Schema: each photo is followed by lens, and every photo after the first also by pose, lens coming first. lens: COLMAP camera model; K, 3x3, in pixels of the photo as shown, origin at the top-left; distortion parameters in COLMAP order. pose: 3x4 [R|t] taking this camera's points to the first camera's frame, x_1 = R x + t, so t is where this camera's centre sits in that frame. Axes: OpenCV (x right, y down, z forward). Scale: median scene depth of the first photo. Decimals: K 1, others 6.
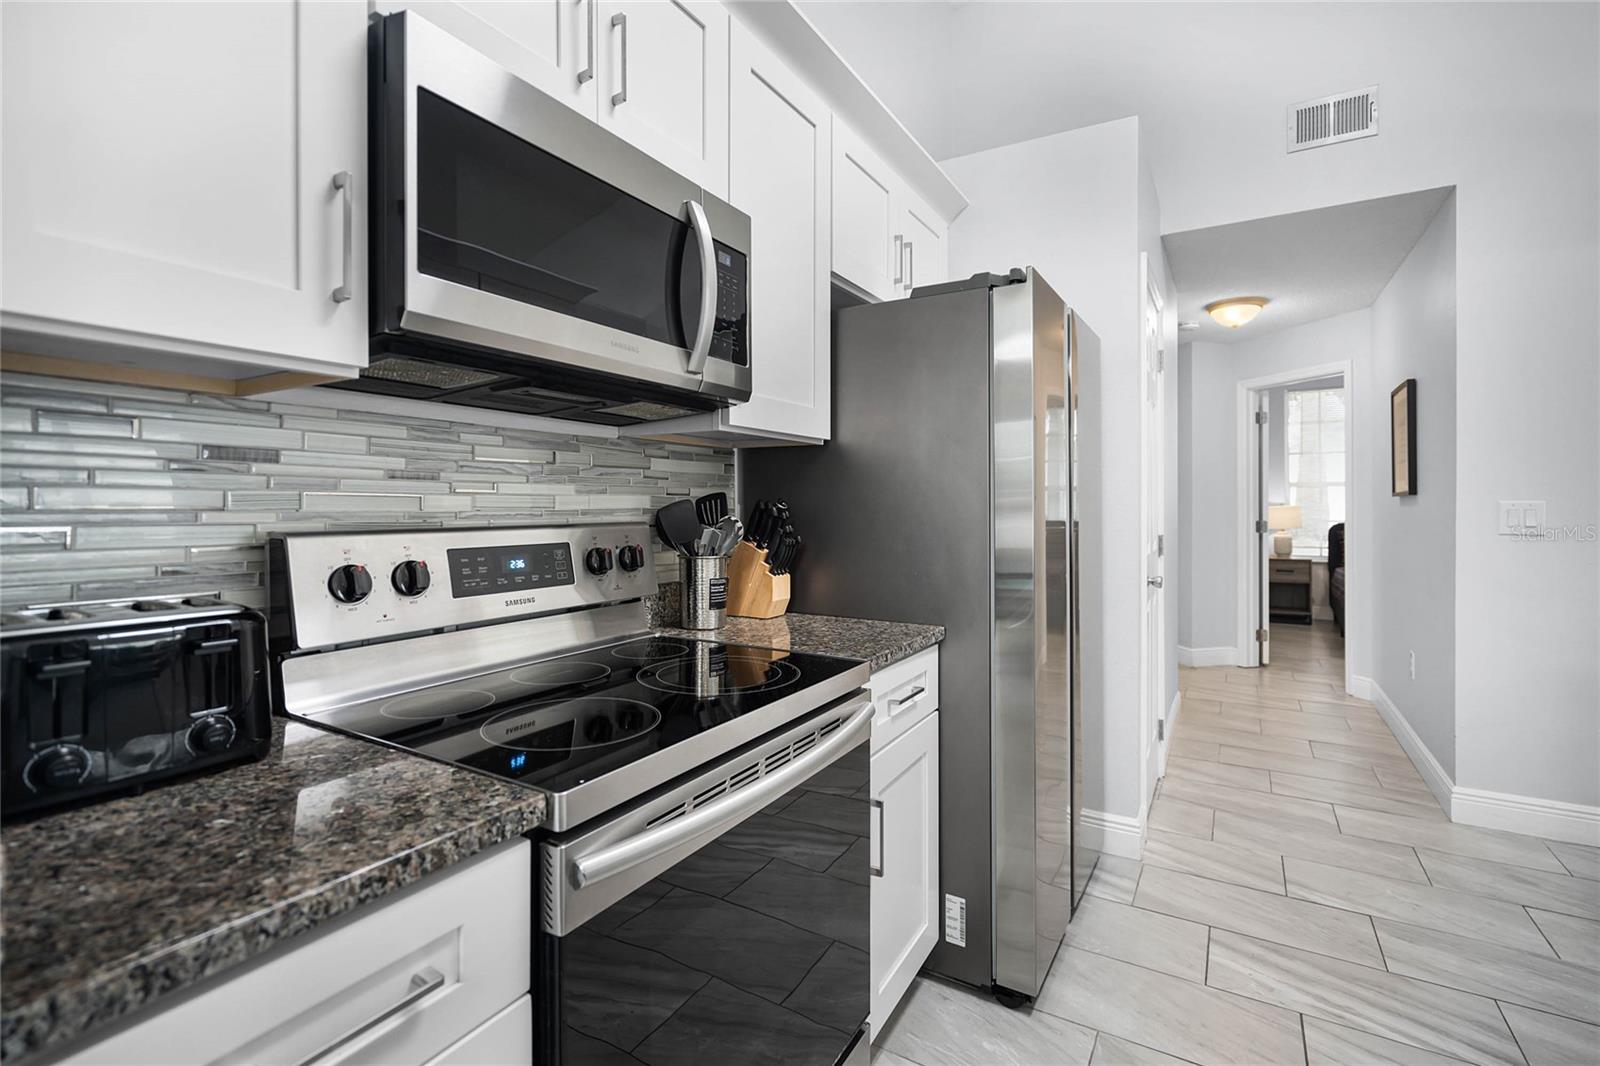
lens RADIAL K [[723.1, 0, 800.0], [0, 723.1, 502.6], [0, 0, 1]] dist [-0.005107, 0.000991]
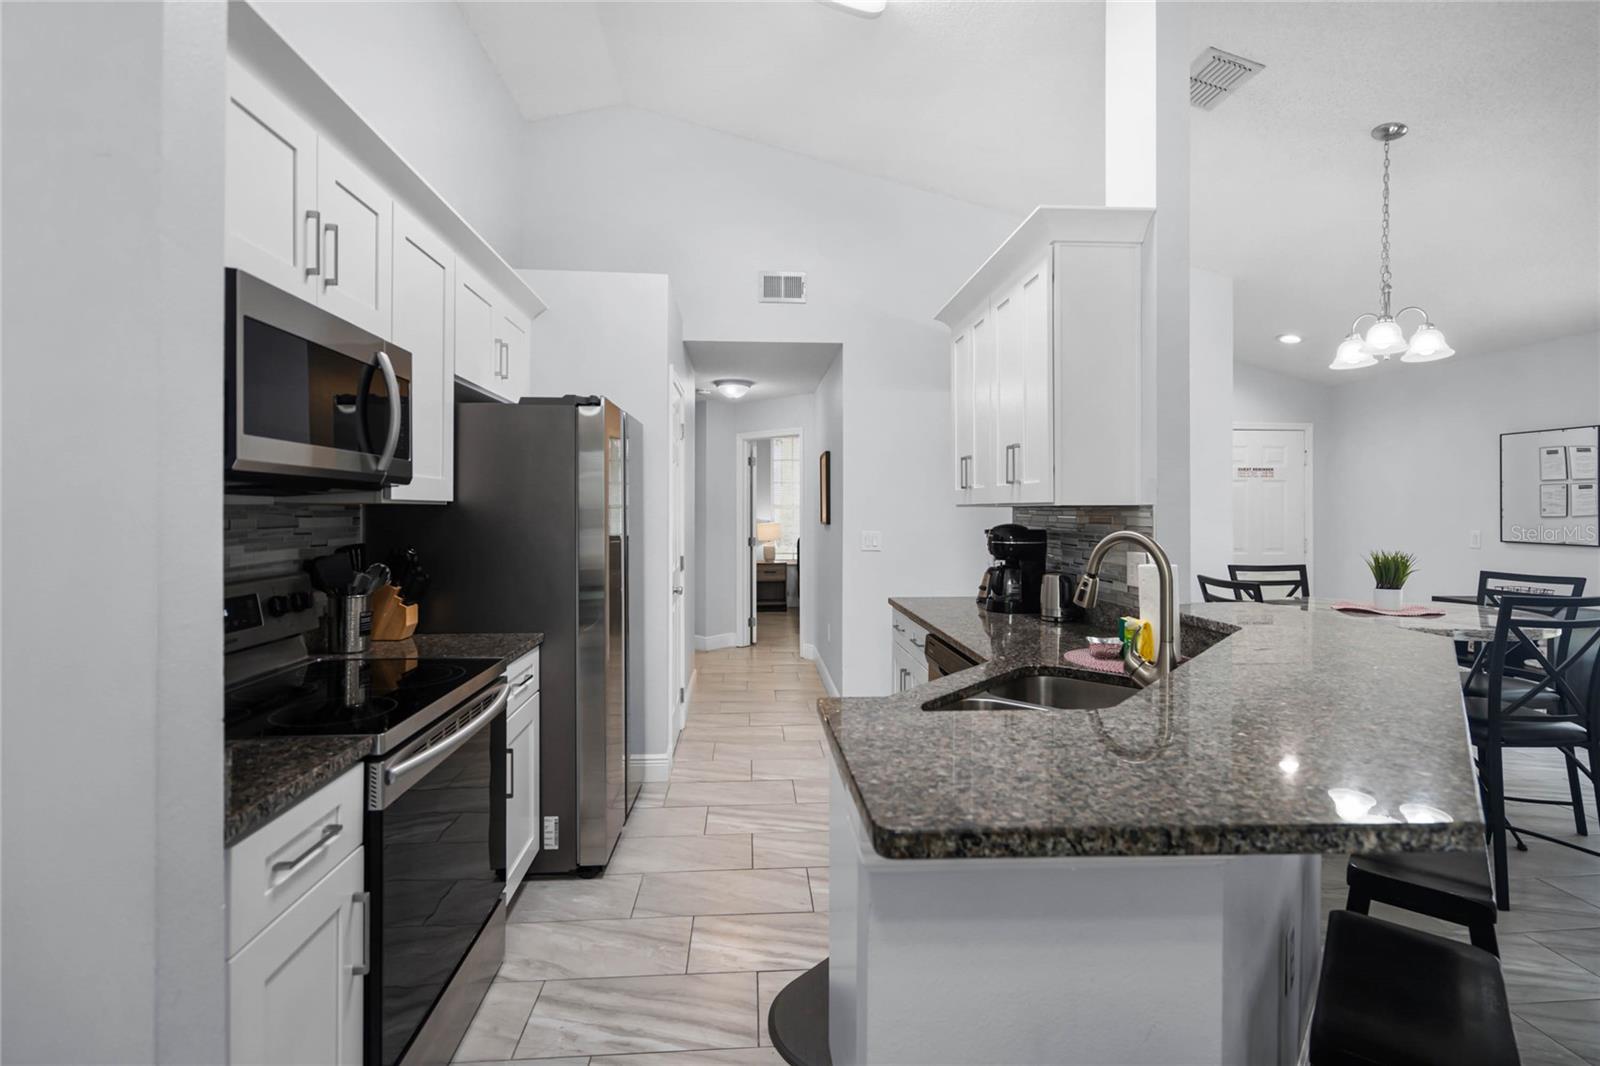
lens RADIAL K [[723.1, 0, 799.5], [0, 723.1, 518.4], [0, 0, 1]] dist [-0.005107, 0.000991]
pose [[0.815751, -0.003516, 0.578393, -0.222292], [-0.002957, 0.999943, 0.010250, -0.075961], [-0.578396, -0.010072, 0.815694, -0.485261]]
